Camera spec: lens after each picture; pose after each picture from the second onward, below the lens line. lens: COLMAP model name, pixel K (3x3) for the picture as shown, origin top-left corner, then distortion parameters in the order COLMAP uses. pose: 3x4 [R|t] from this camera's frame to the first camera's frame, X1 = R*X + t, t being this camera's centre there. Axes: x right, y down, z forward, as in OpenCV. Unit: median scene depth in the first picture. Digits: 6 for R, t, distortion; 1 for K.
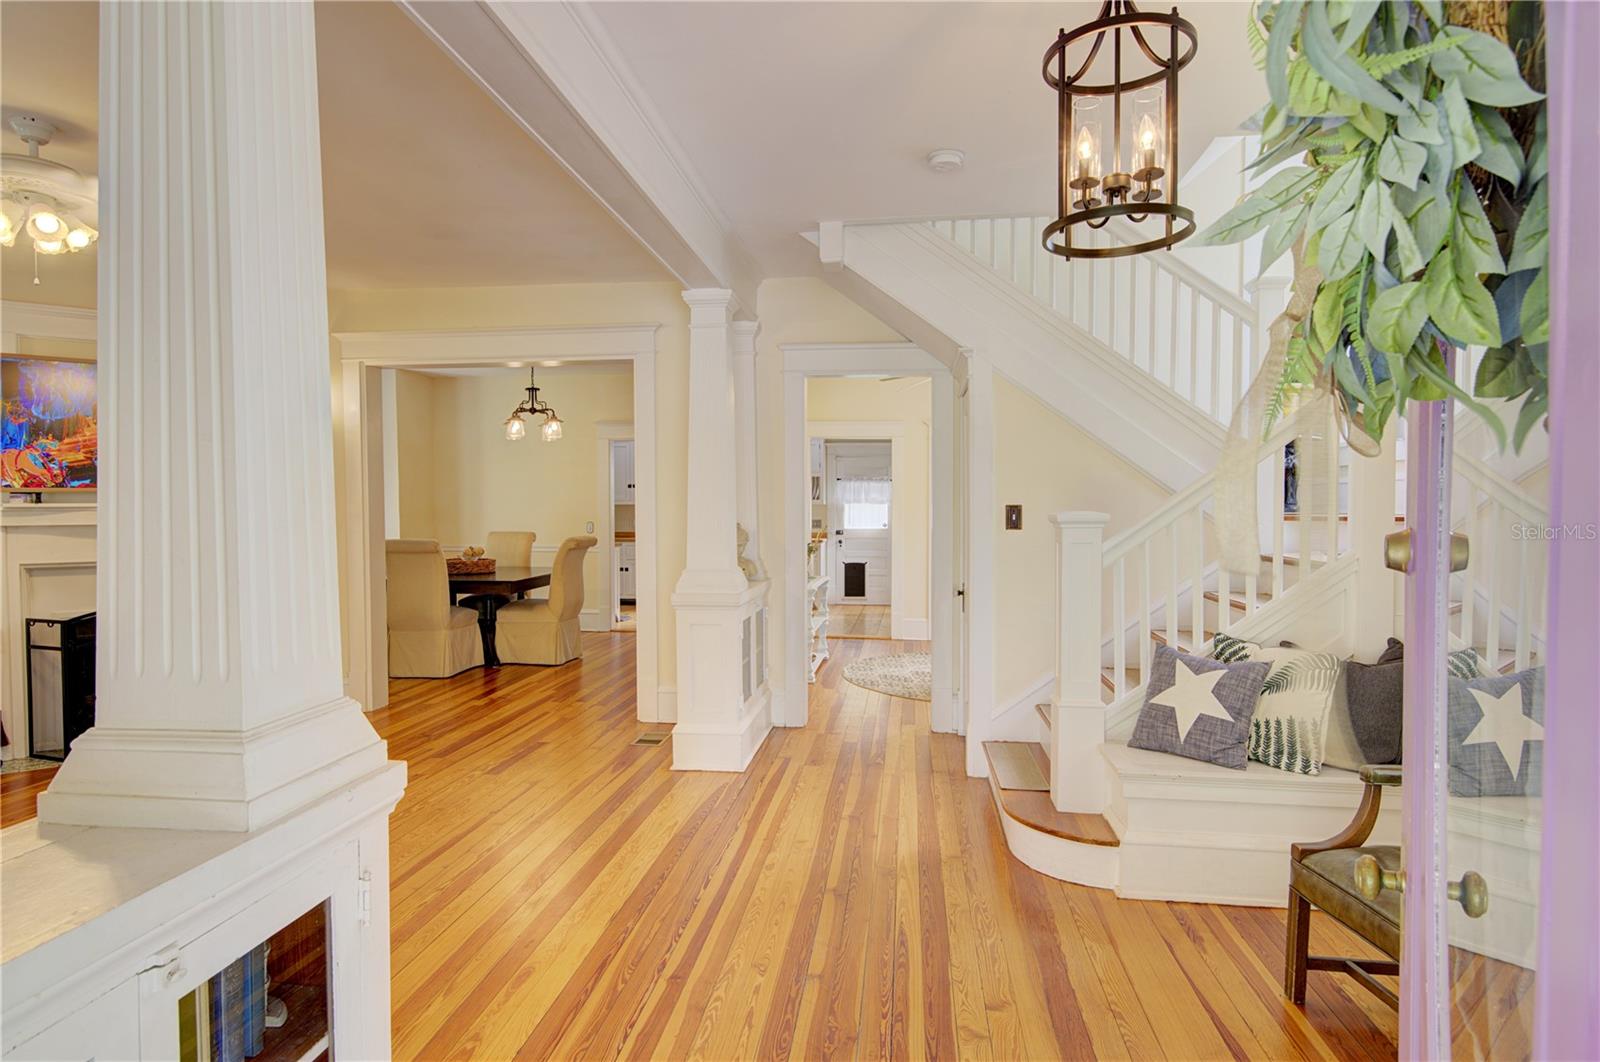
lens RADIAL K [[893.3, 0, 800.0], [0, 893.3, 531.0], [0, 0, 1]] dist [-0.000939, -0.000374]
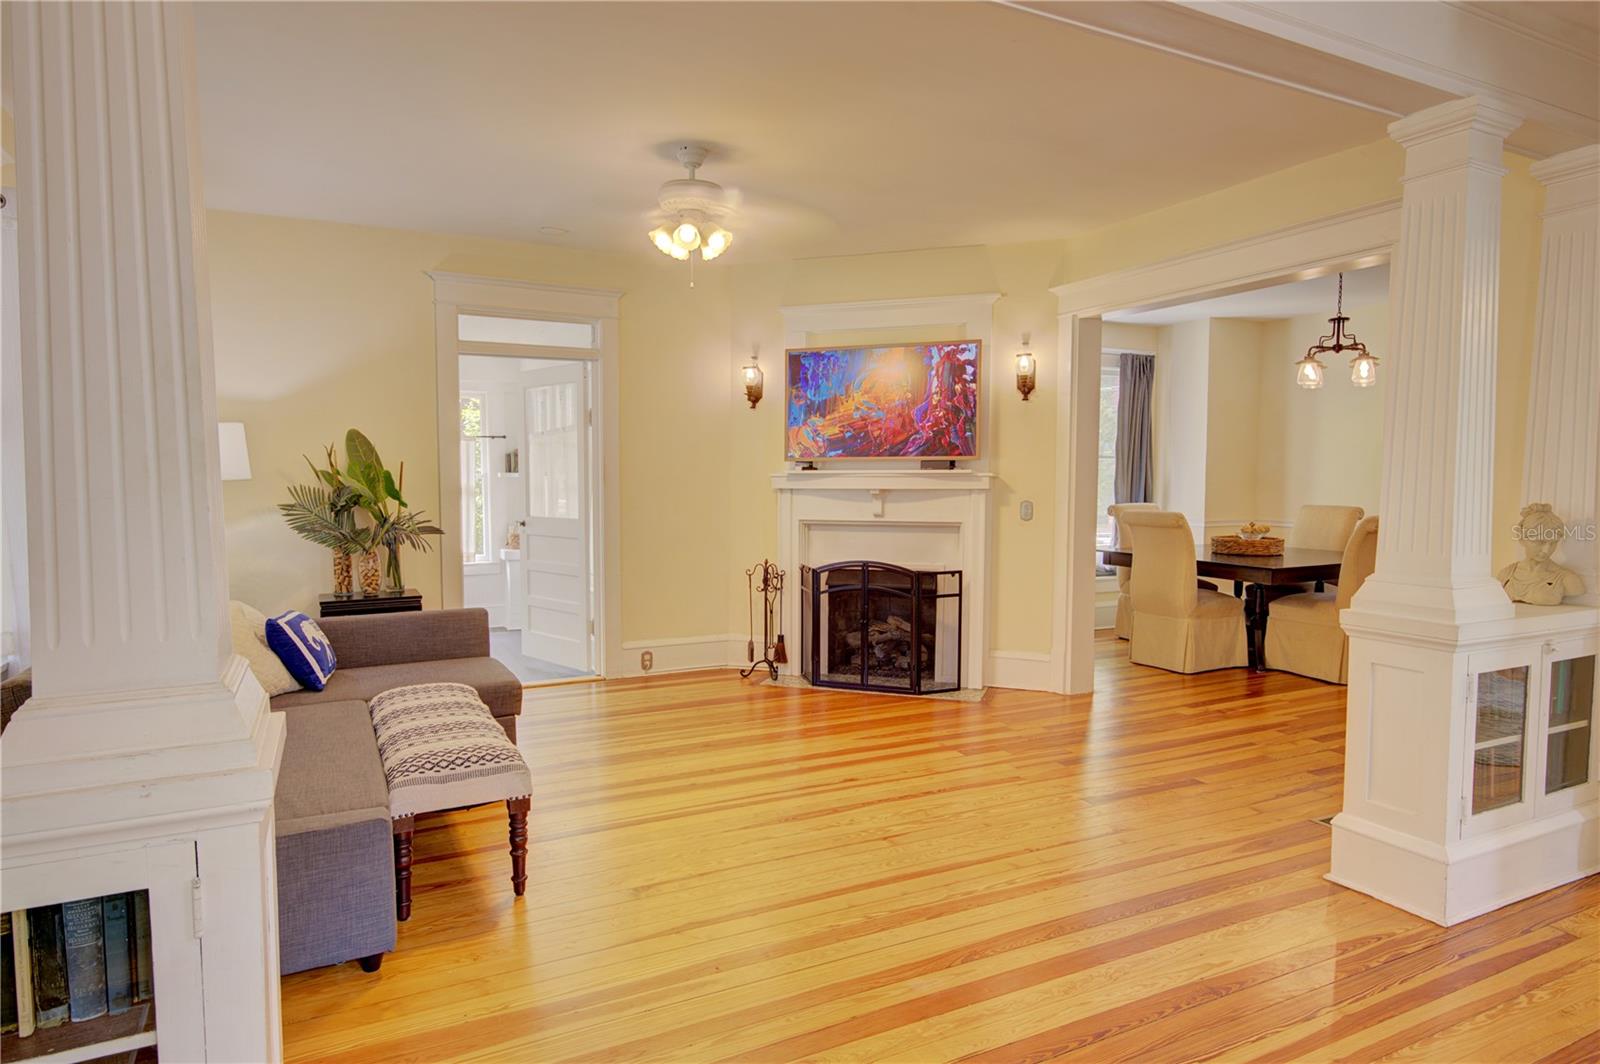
lens RADIAL K [[920.5, 0, 800.0], [0, 920.5, 532.0], [0, 0, 1]] dist [0.000846, -0.000794]
pose [[0.549910, 0.055244, -0.833395, 0.183498], [-0.023969, 0.998443, 0.050369, -0.010058], [0.834880, -0.007723, 0.550378, 0.296085]]
